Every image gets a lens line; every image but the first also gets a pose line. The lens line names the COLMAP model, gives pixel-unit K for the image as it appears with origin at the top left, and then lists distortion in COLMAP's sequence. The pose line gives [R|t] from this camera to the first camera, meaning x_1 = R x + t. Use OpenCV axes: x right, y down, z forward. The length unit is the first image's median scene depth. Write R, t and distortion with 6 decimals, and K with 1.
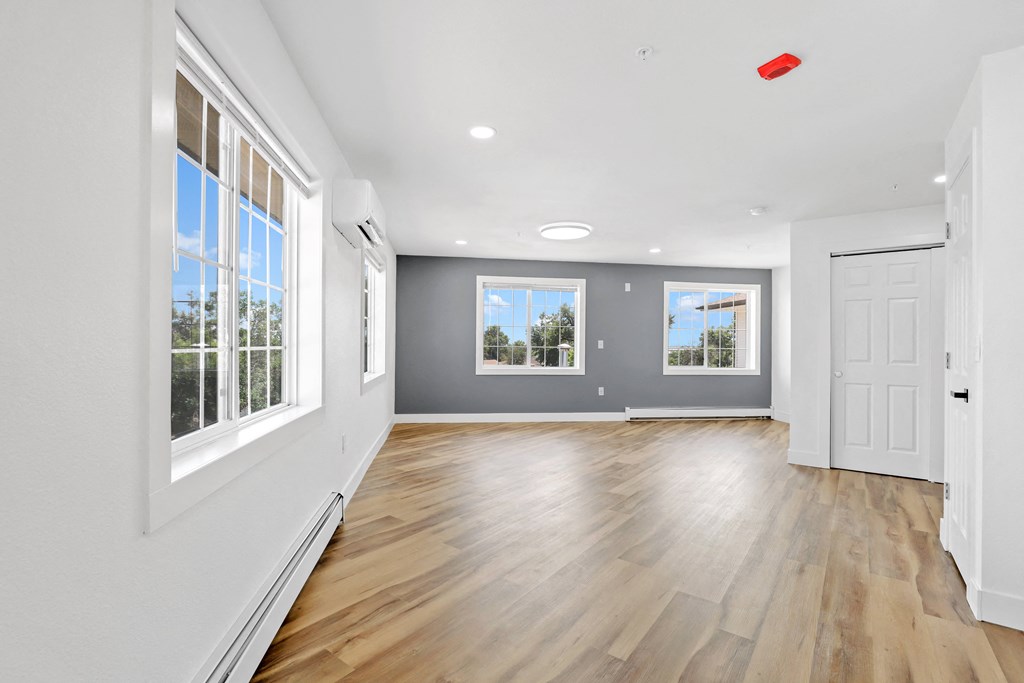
lens RADIAL K [[470.2, 0, 511.7], [0, 470.2, 344.3], [0, 0, 1]] dist [-0.019595, 0.001405]
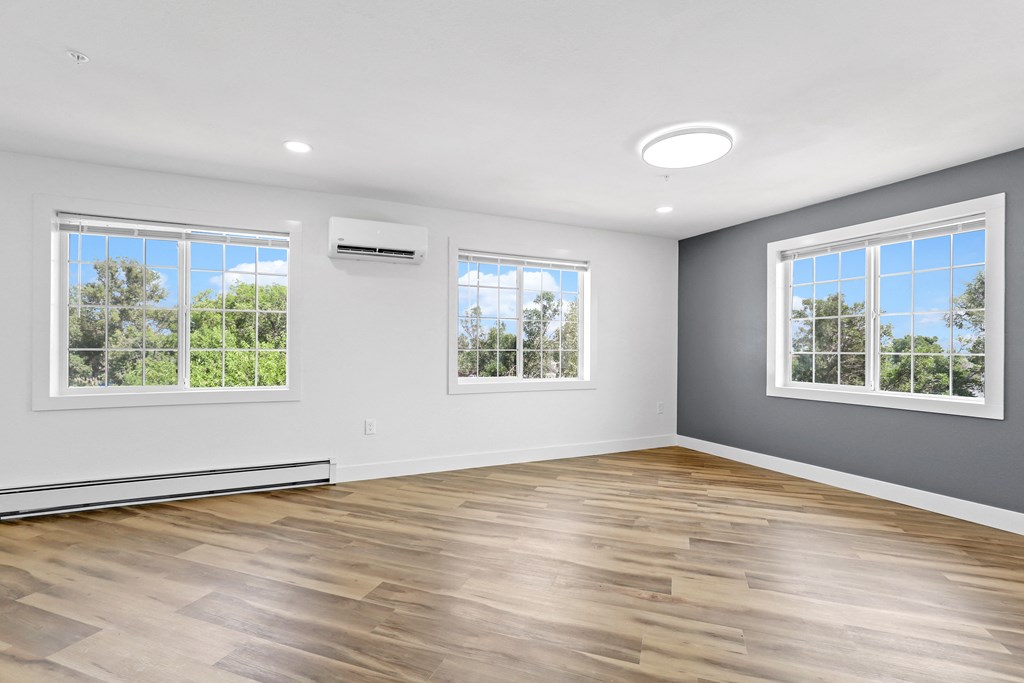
lens RADIAL K [[470.2, 0, 511.7], [0, 470.2, 344.3], [0, 0, 1]] dist [-0.019595, 0.001405]
pose [[0.288135, -0.018214, -0.957416, 0.680493], [-0.002675, 0.999800, -0.019825, 0.013036], [0.957586, 0.008274, 0.288029, 0.724575]]
